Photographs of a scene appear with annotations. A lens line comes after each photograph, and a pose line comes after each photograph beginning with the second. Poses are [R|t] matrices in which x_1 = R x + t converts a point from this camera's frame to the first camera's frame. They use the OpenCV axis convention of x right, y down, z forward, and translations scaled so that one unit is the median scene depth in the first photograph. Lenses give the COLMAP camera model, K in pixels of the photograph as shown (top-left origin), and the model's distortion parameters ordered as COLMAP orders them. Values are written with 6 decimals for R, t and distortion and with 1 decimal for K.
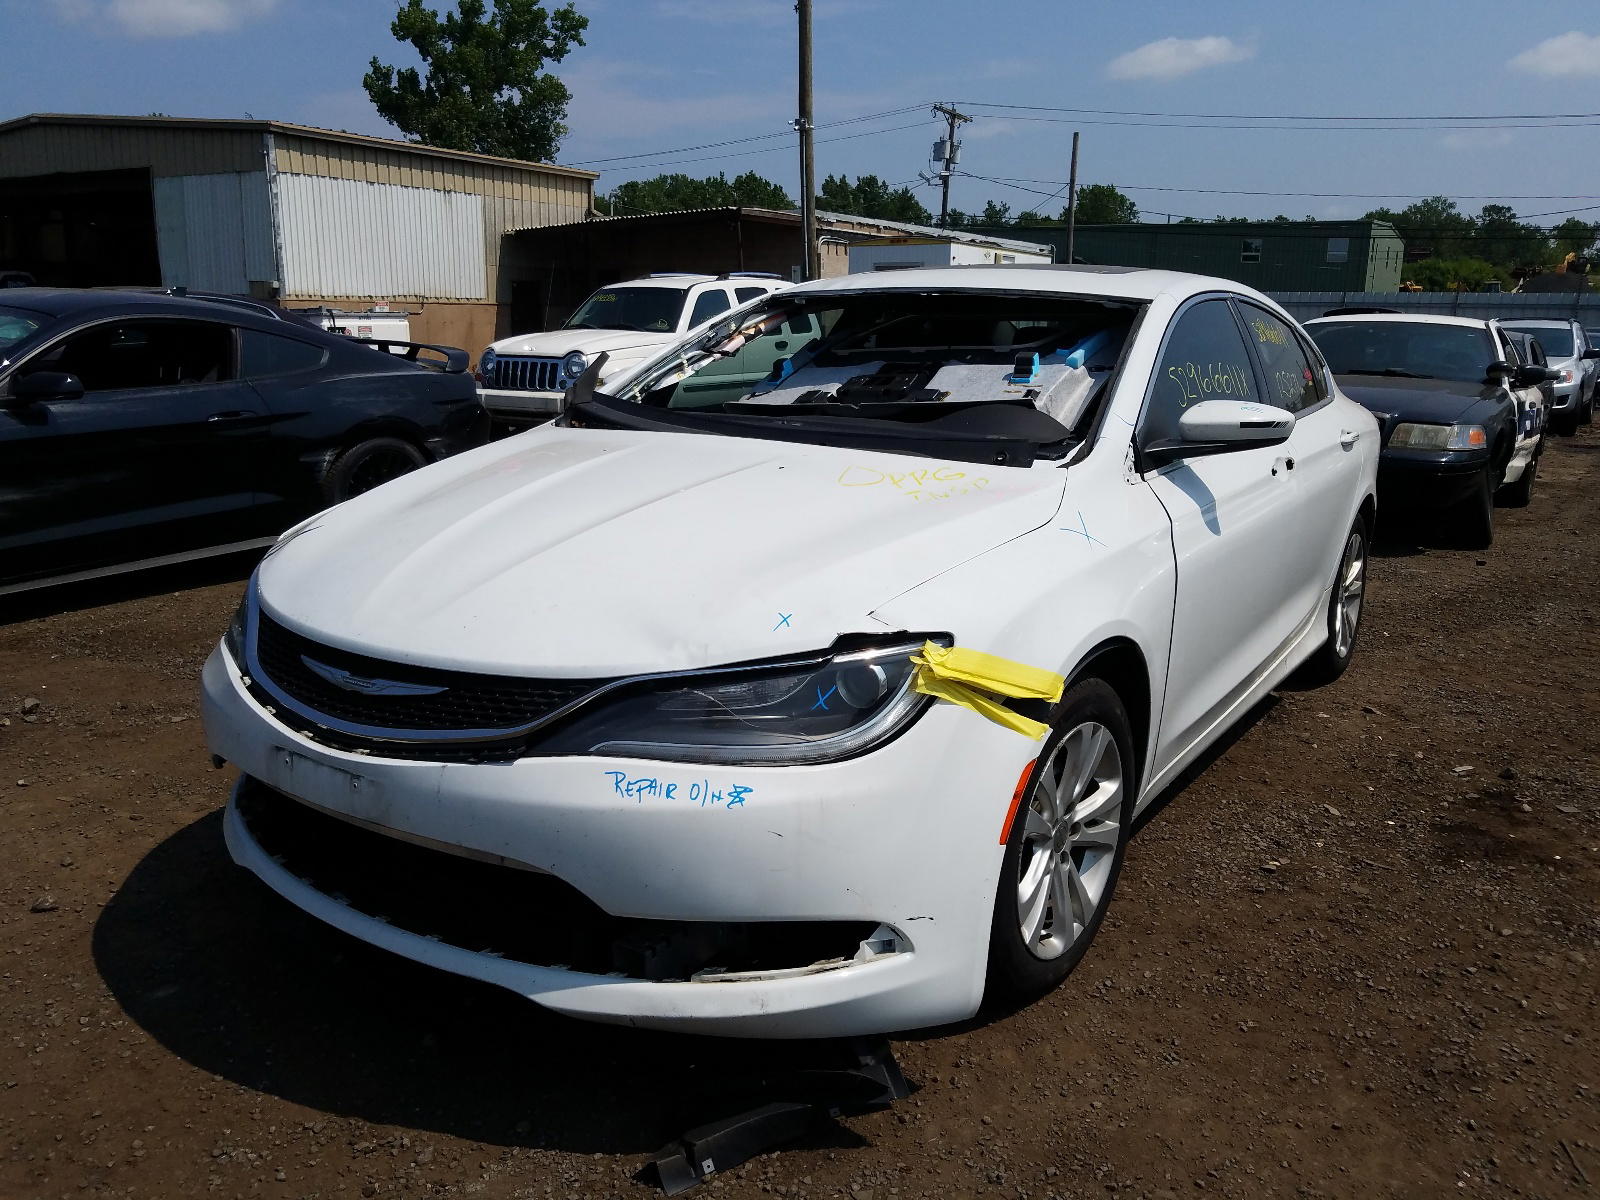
lens RADIAL K [[1223.4, 0, 782.4], [0, 1223.4, 608.5], [0, 0, 1]] dist [-0.004339, -0.003409]
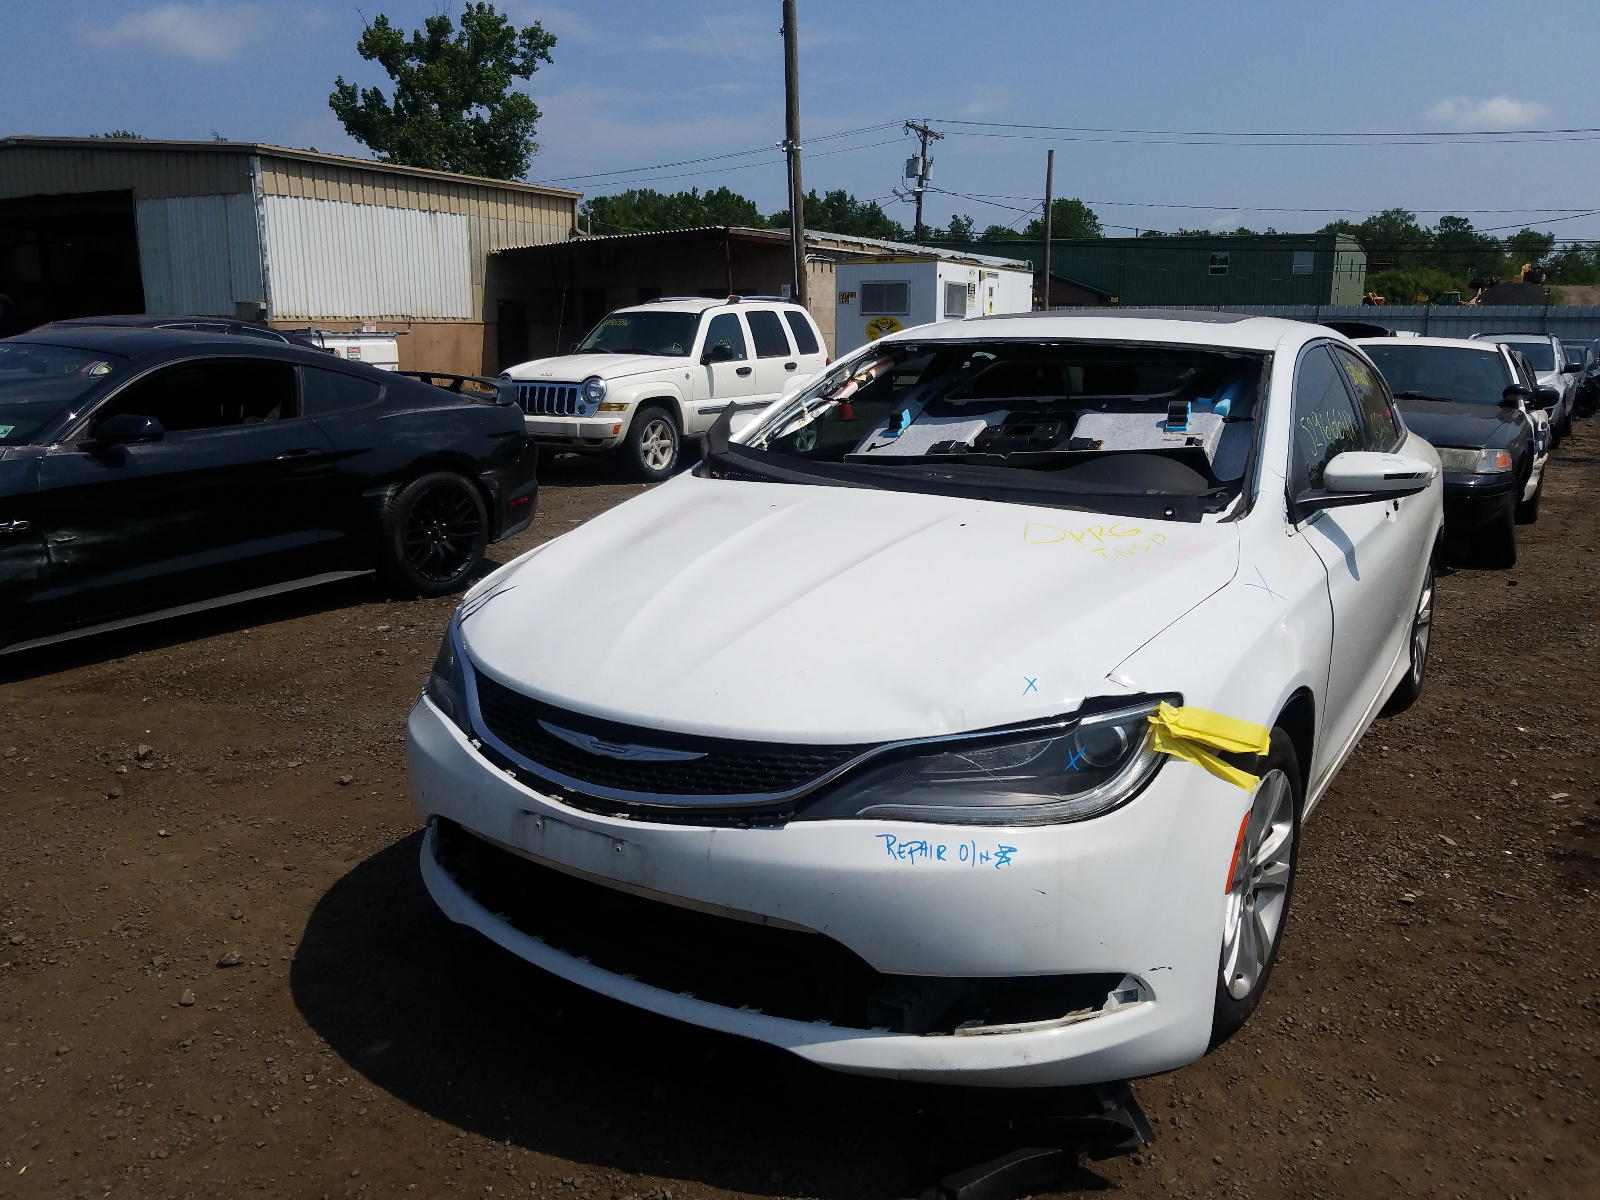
lens RADIAL K [[1223.2, 0, 800.0], [0, 1223.2, 600.0], [0, 0, 1]] dist [-0.017767, 0.015216]
pose [[0.999705, -0.011058, 0.021641, -0.160676], [0.011491, 0.999734, -0.019982, -0.032397], [-0.021415, 0.020225, 0.999566, -0.029767]]
